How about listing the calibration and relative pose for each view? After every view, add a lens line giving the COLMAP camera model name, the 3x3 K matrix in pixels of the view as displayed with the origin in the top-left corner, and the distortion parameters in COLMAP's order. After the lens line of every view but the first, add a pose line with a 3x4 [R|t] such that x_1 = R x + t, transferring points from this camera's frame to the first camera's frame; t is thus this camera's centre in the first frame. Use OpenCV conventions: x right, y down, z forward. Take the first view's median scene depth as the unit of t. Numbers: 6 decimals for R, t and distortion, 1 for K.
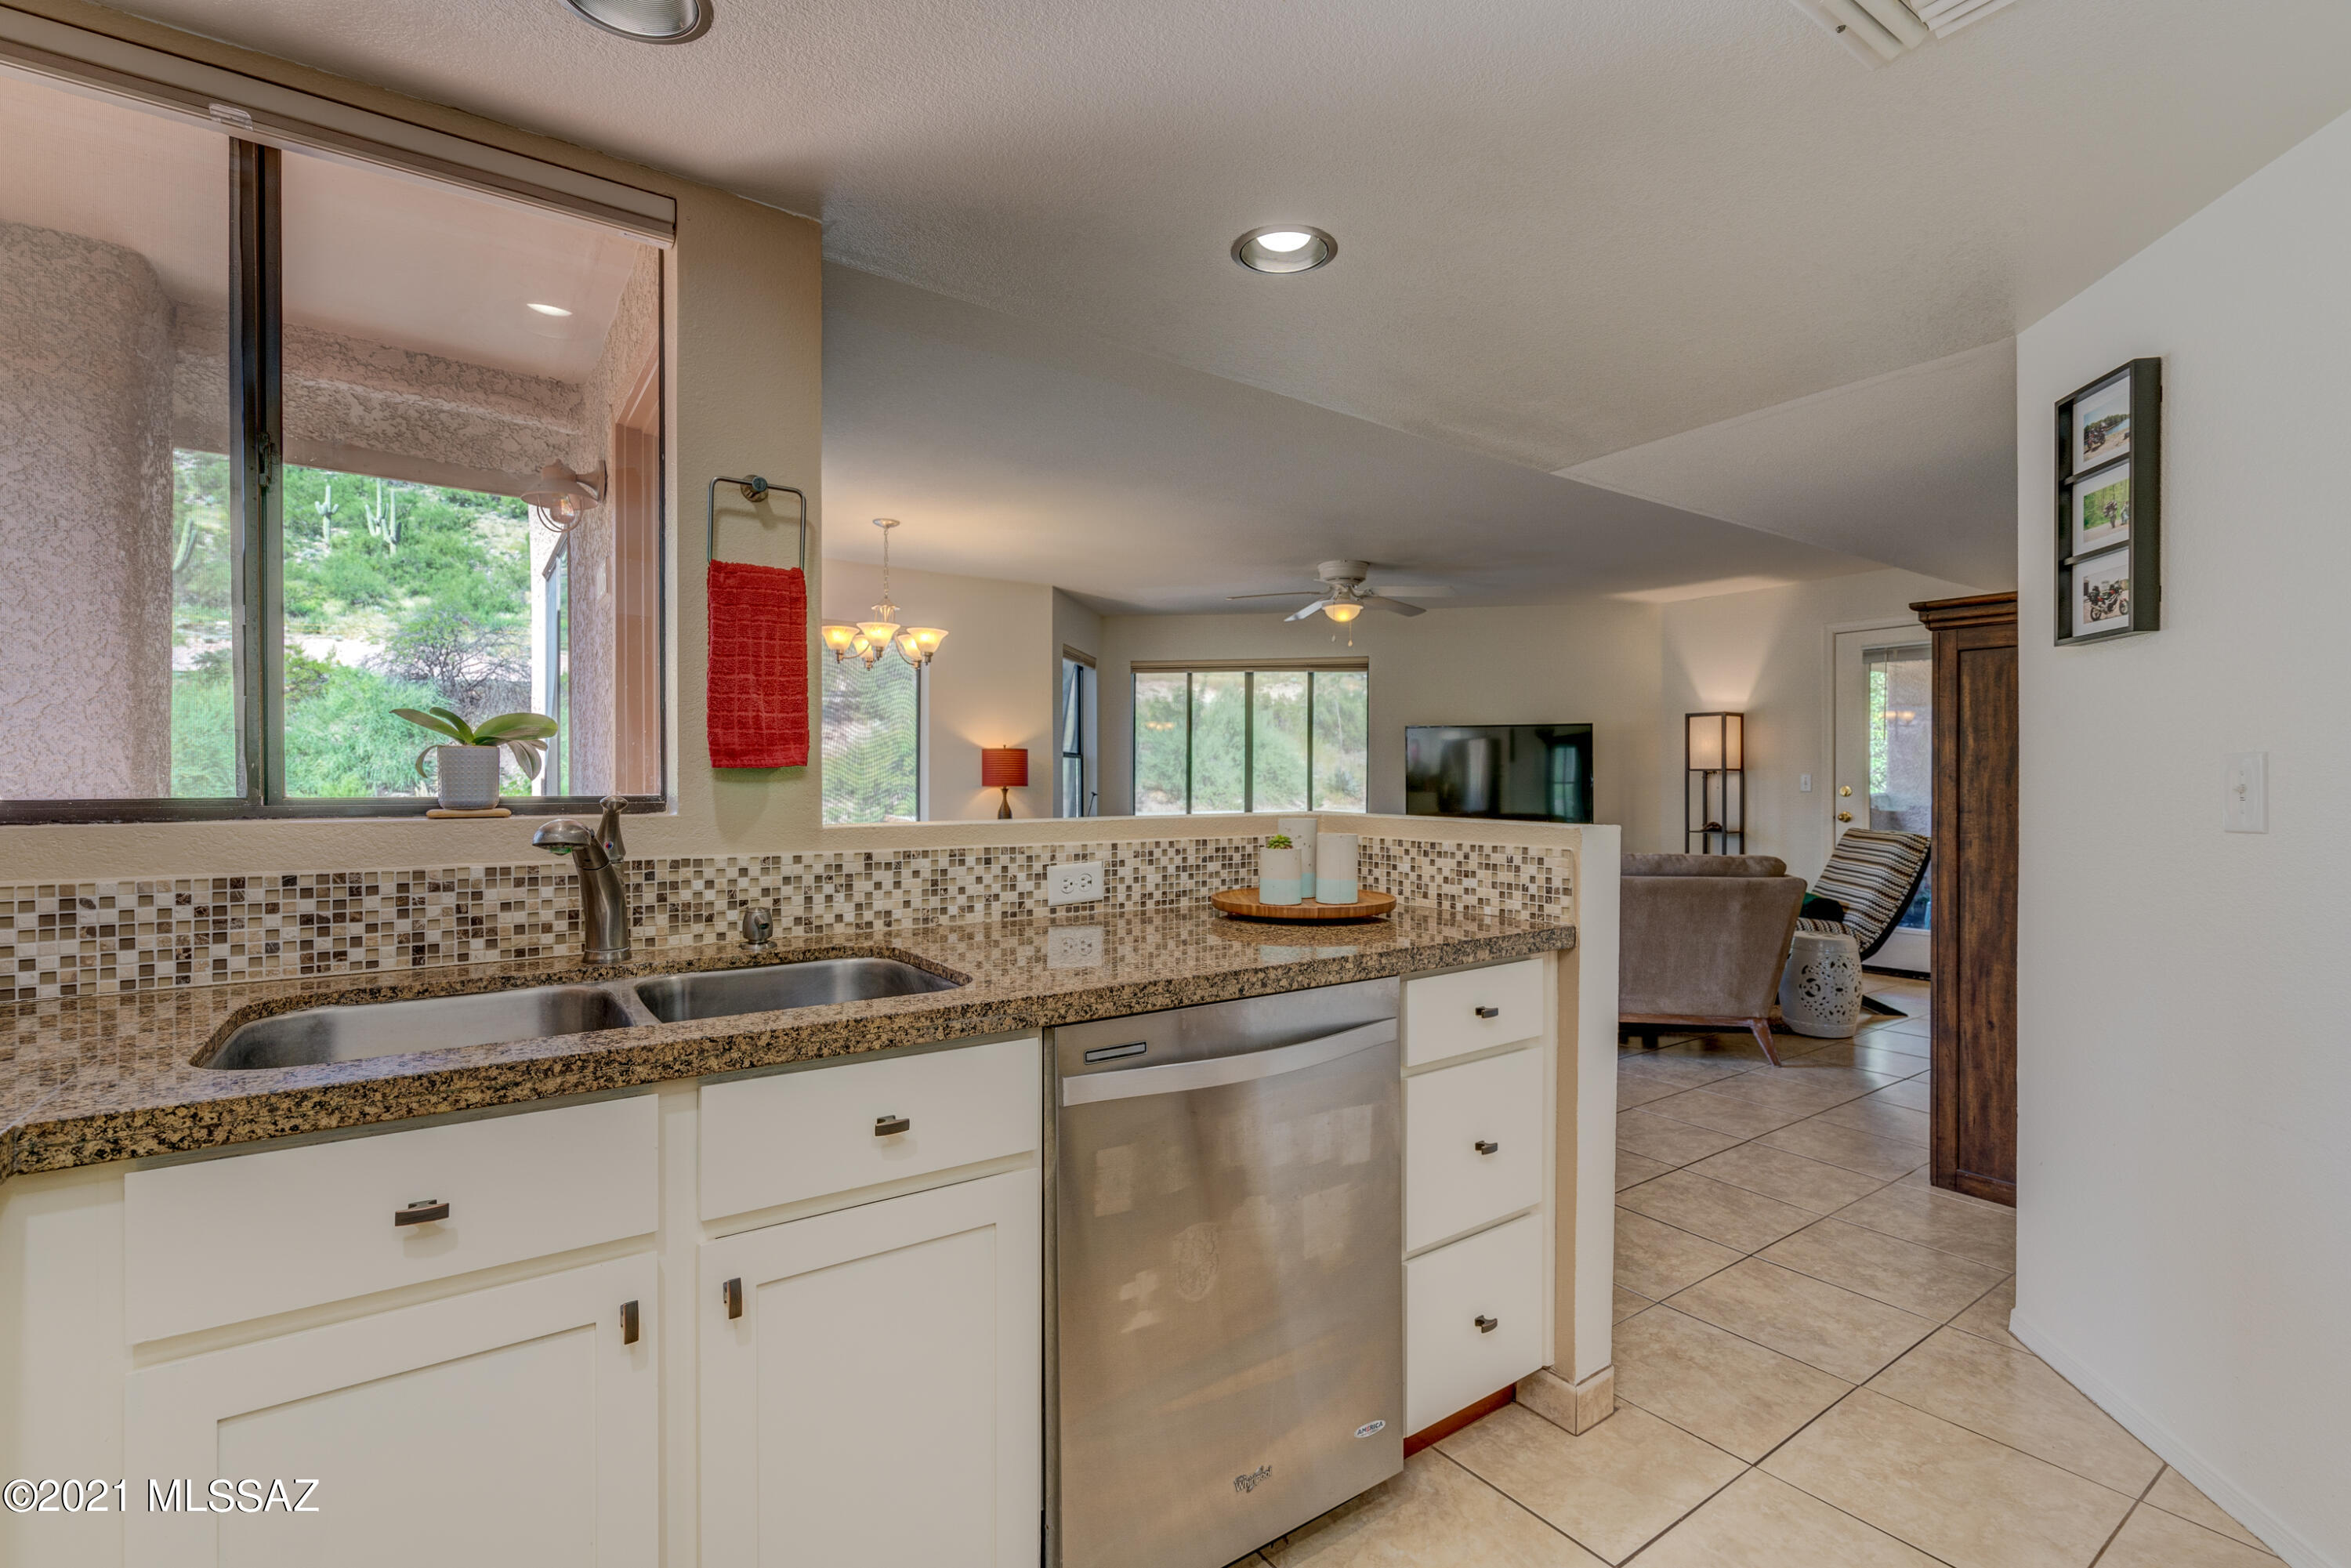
lens RADIAL K [[1052.4, 0, 1166.8], [0, 1052.4, 785.0], [0, 0, 1]] dist [-0.006839, 0.004857]
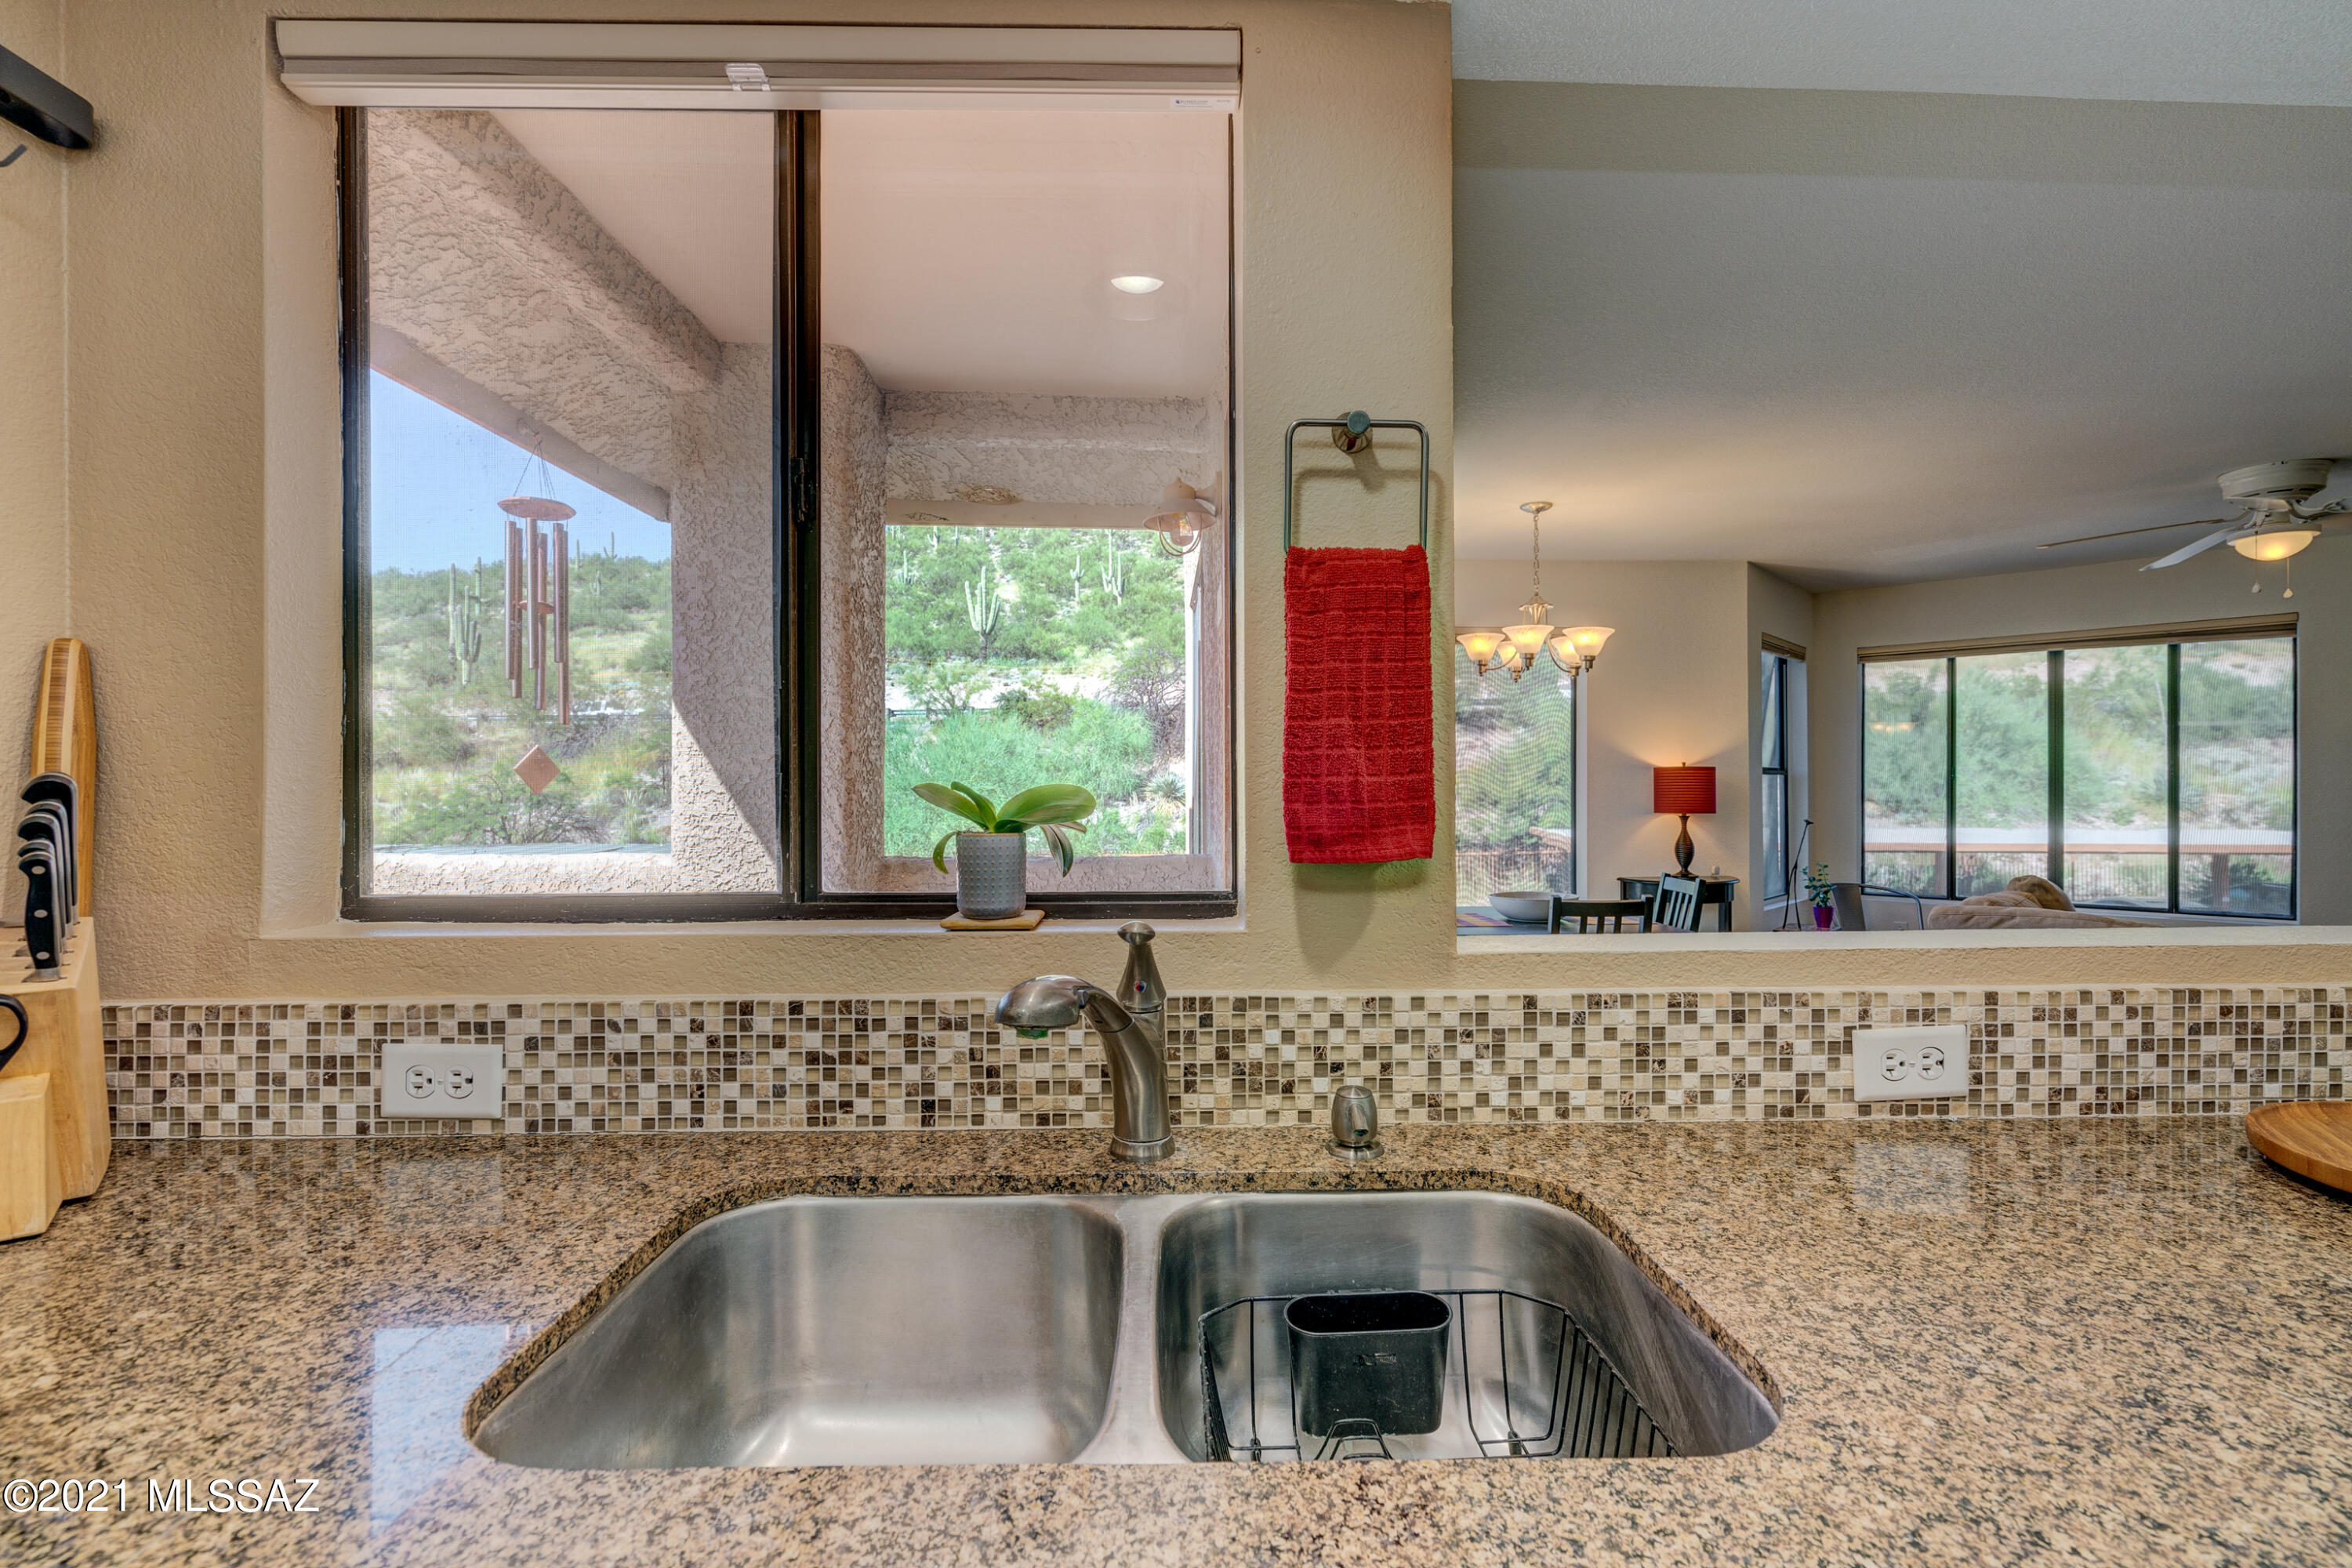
lens RADIAL K [[1052.9, 0, 1167.3], [0, 1052.9, 785.0], [0, 0, 1]] dist [-0.006839, 0.004857]
pose [[0.829509, -0.003167, -0.558484, -0.112731], [-0.000377, 0.999981, -0.006229, -0.053793], [0.558493, 0.005378, 0.829492, 0.360963]]
